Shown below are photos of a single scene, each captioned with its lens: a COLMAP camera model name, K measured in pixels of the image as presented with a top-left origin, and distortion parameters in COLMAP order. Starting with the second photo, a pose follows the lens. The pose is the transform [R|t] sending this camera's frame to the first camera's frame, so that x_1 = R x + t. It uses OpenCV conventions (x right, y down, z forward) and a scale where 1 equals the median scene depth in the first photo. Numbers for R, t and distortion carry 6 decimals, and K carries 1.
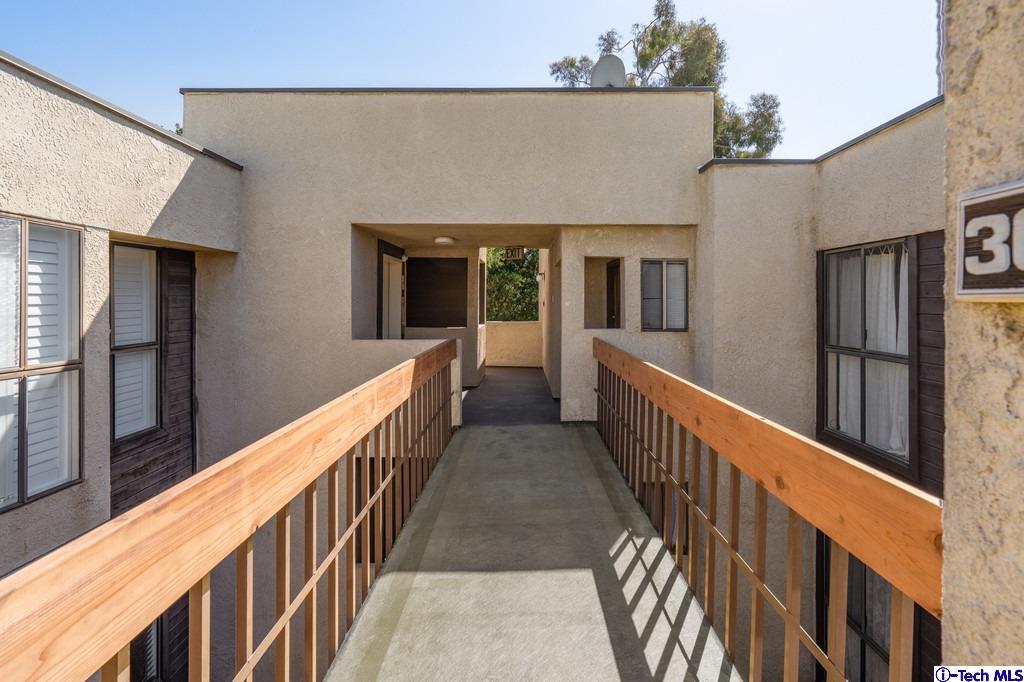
lens RADIAL K [[470.5, 0, 515.2], [0, 470.5, 298.8], [0, 0, 1]] dist [-0.000039, 0.000098]
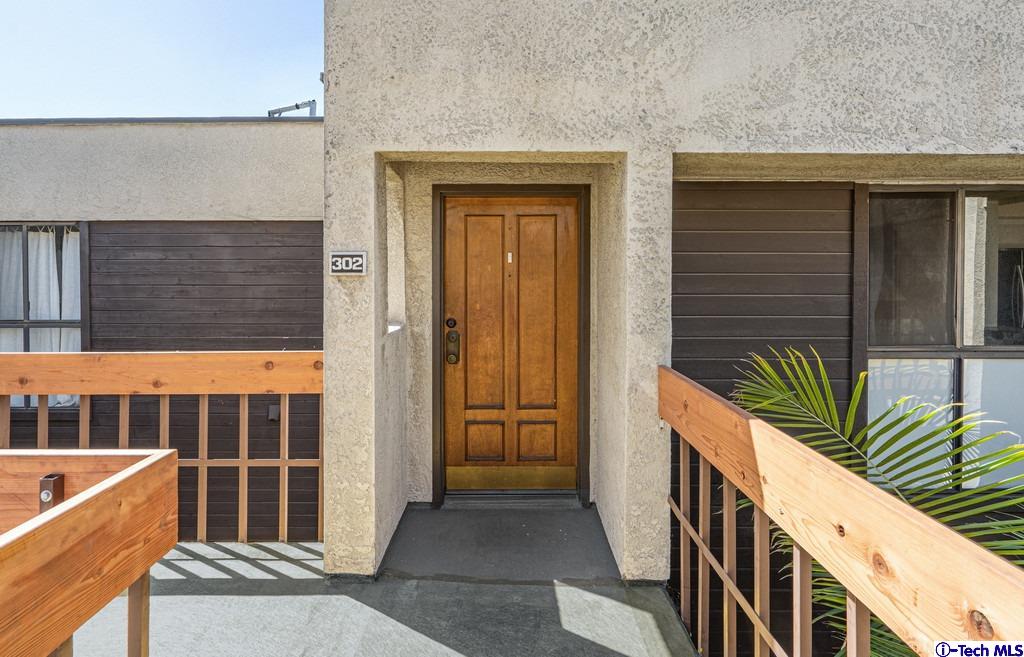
lens RADIAL K [[521.3, 0, 510.8], [0, 521.3, 285.4], [0, 0, 1]] dist [0.000596, 0.000072]
pose [[-0.017282, -0.020111, 0.999648, -0.542781], [-0.005105, 0.999786, 0.020026, -0.000394], [-0.999838, -0.004757, -0.017381, -0.089748]]
